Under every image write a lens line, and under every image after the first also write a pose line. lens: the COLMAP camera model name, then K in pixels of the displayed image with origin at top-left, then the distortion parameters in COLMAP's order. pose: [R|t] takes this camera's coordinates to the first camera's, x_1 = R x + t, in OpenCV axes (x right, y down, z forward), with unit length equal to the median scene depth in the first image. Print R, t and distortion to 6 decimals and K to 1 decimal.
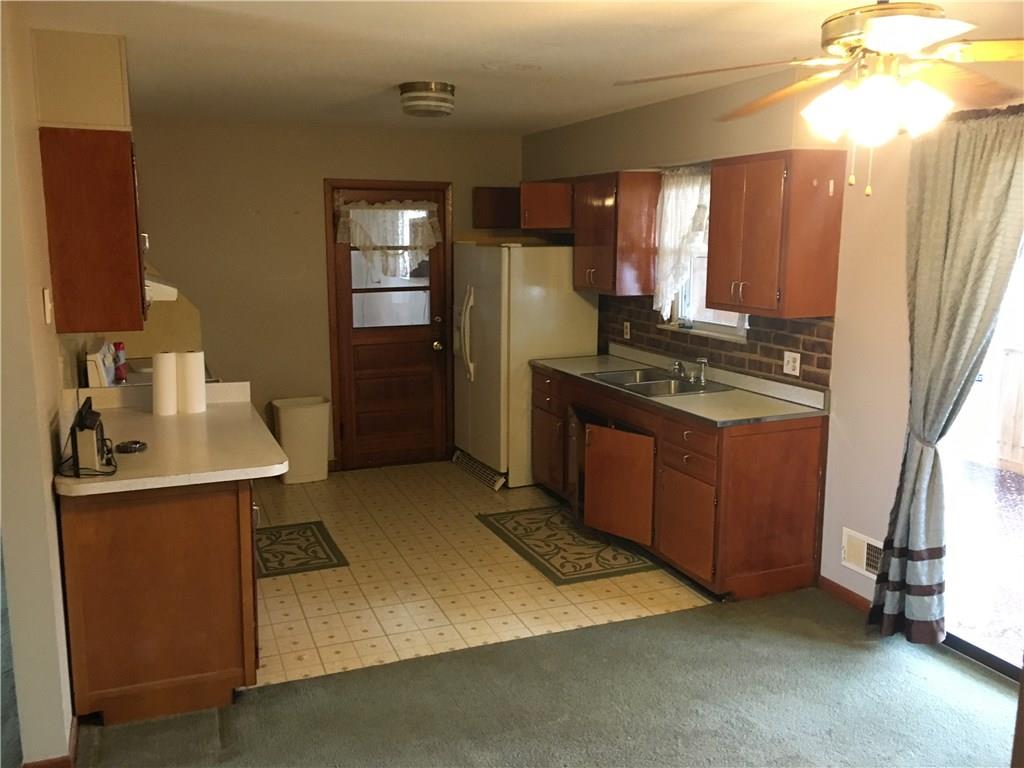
lens RADIAL K [[870.4, 0, 512.0], [0, 870.4, 384.0], [0, 0, 1]] dist [0.070155, -0.075123]
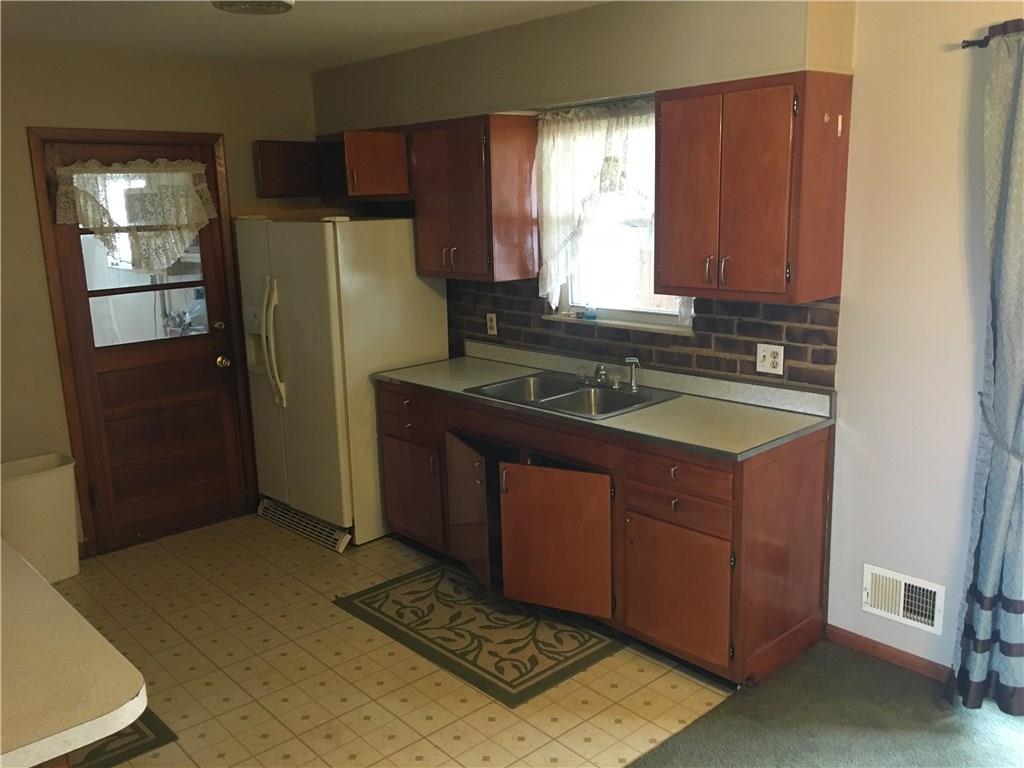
lens RADIAL K [[870.4, 0, 512.0], [0, 870.4, 384.0], [0, 0, 1]] dist [0.070155, -0.075123]
pose [[0.938970, -0.098041, 0.329731, -0.133621], [0.087324, 0.995061, 0.047196, -0.050765], [-0.332730, -0.015522, 0.942894, 0.302442]]
